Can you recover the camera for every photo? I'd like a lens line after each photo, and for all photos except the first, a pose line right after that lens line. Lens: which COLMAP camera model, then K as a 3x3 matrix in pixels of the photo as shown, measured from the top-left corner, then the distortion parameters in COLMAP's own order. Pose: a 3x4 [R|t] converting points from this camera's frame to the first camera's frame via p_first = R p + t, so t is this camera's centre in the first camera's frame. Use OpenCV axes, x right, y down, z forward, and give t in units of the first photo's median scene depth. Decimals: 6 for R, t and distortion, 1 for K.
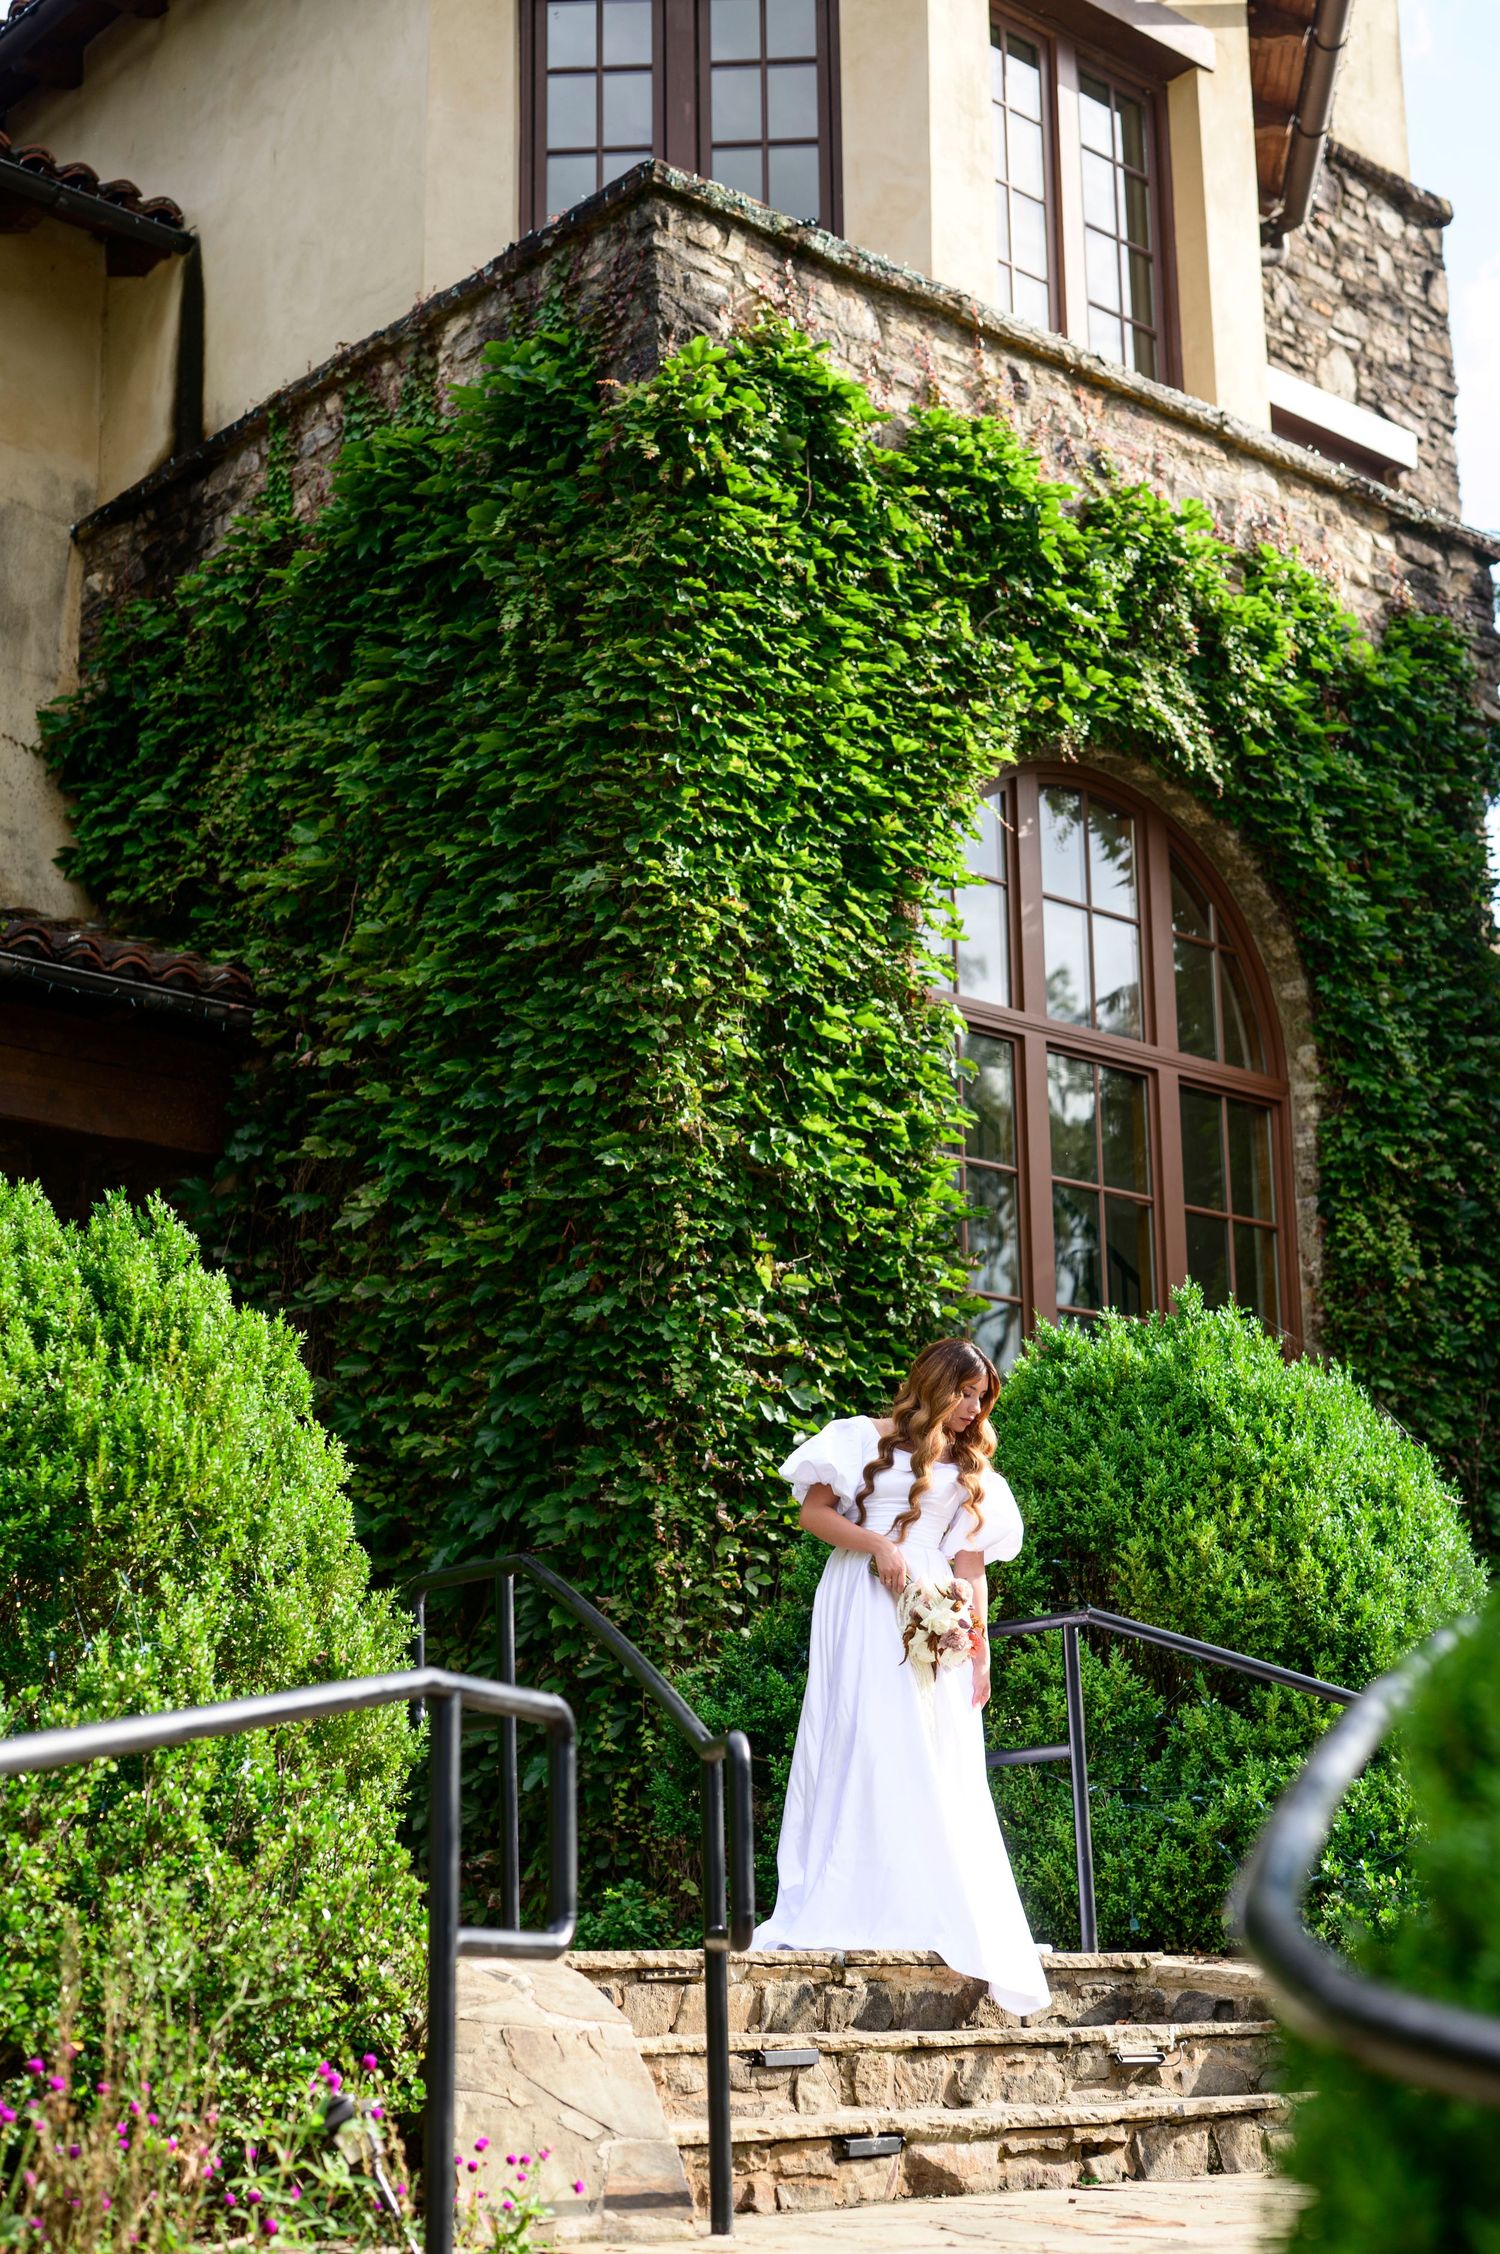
lens RADIAL K [[3342.0, 0, 750.0], [0, 3342.0, 1127.0], [0, 0, 1]] dist [0.013823, 0.046223]
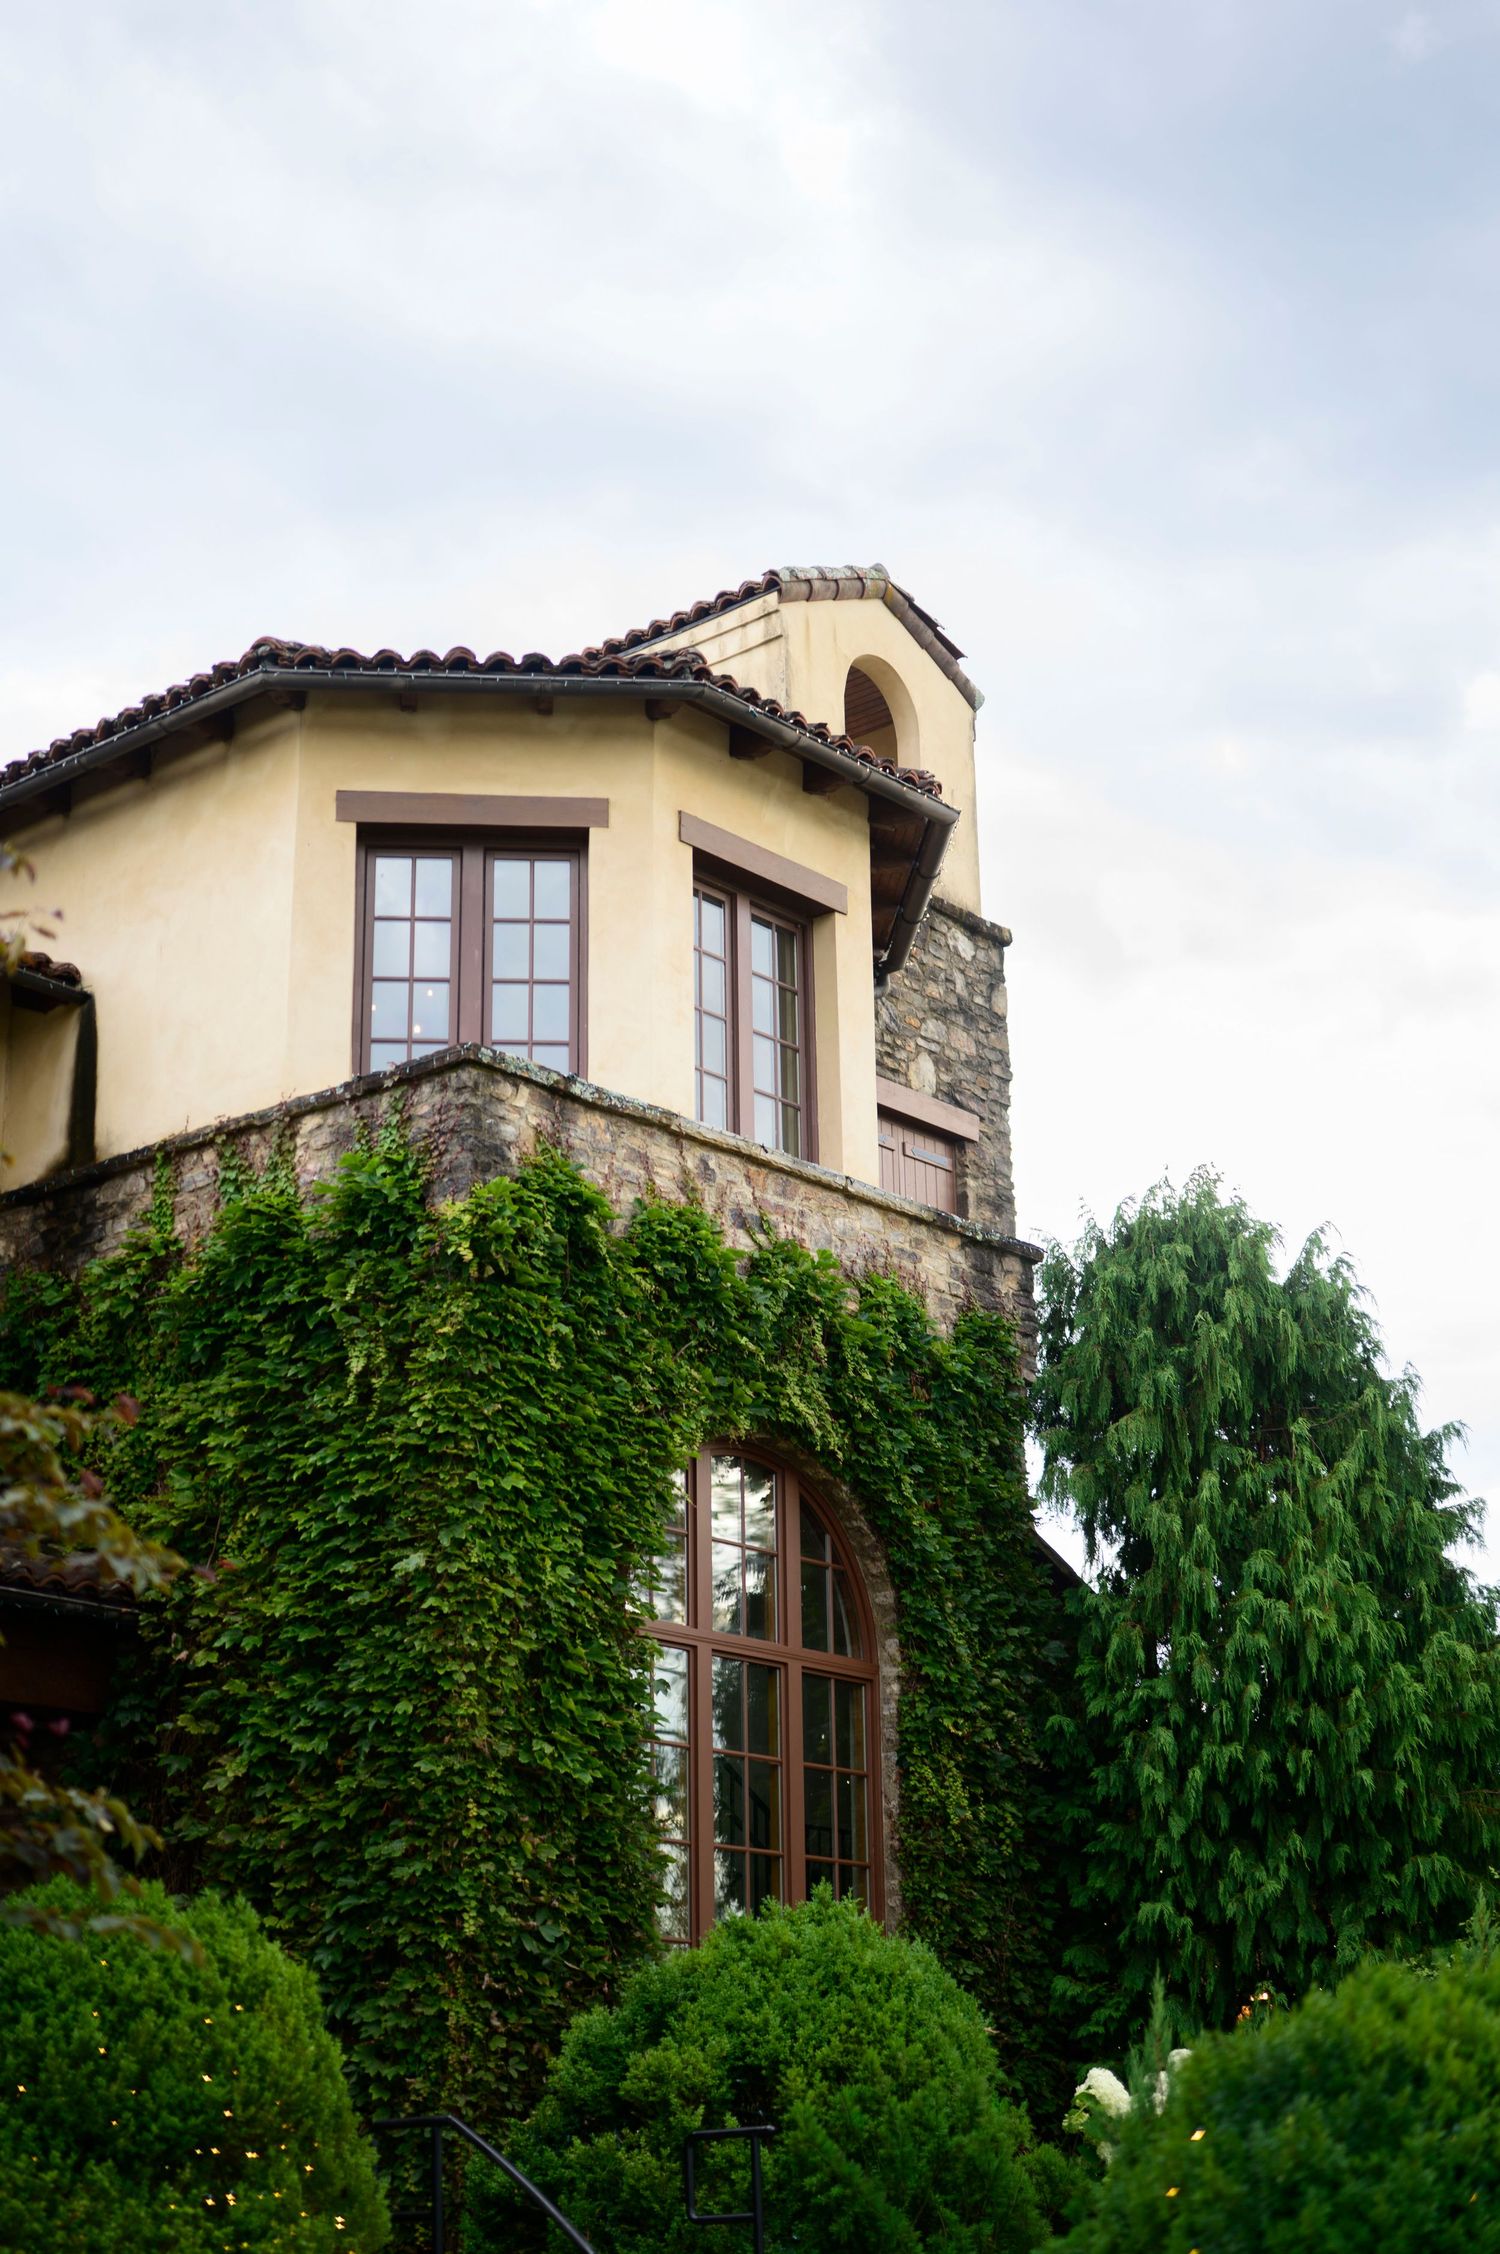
lens RADIAL K [[3342.0, 0, 750.0], [0, 3342.0, 1127.0], [0, 0, 1]] dist [0.013823, 0.046223]
pose [[0.989649, 0.046981, 0.135601, -0.098936], [-0.036488, 0.996218, -0.078859, -0.138427], [-0.138793, 0.073095, 0.987620, -0.412557]]
